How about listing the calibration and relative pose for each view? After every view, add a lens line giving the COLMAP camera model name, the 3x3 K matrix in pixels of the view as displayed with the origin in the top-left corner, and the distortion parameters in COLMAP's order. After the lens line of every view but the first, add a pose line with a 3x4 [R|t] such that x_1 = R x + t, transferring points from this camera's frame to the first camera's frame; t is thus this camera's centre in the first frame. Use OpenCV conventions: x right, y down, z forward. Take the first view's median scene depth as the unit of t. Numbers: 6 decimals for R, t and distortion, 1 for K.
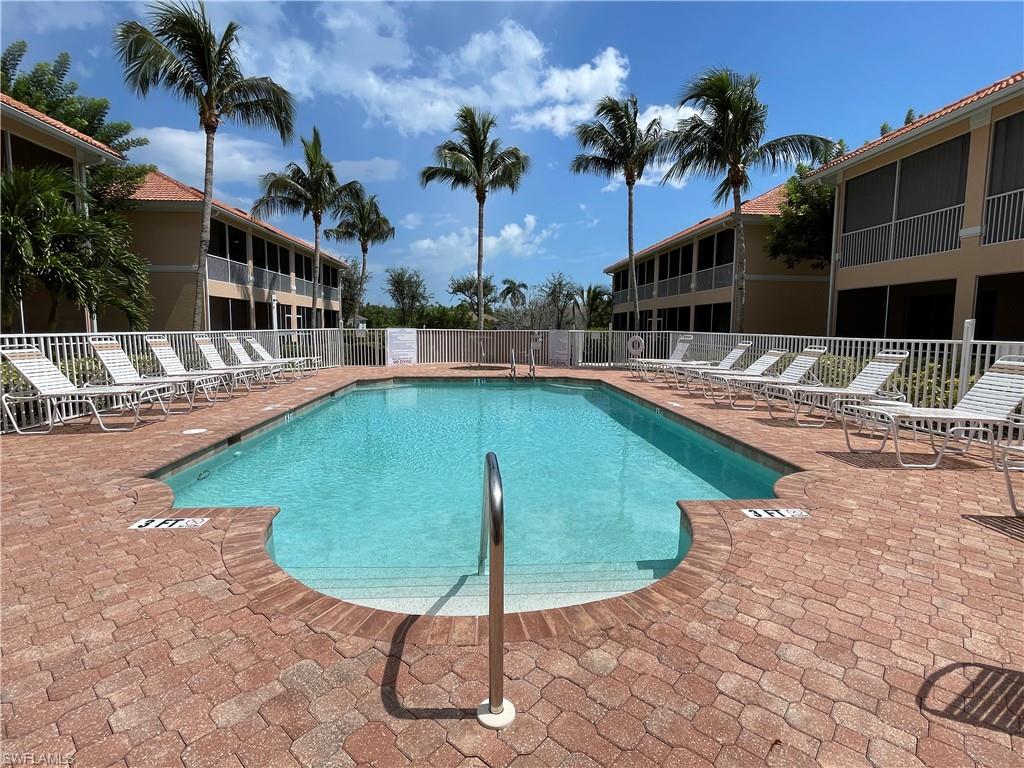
lens RADIAL K [[498.7, 0, 512.0], [0, 498.7, 384.0], [0, 0, 1]] dist [-0.003255, 0.000267]
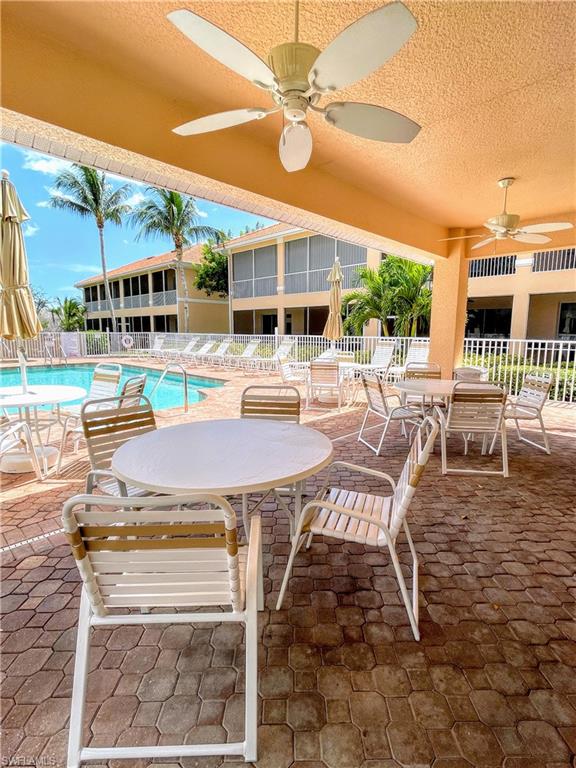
lens RADIAL K [[374.0, 0, 288.0], [0, 374.0, 384.0], [0, 0, 1]] dist [-0.003255, 0.000267]
pose [[0.751184, -0.095803, 0.653103, -0.149124], [0.075685, 0.995387, 0.058961, 0.023650], [-0.655739, 0.005140, 0.754970, -0.216881]]
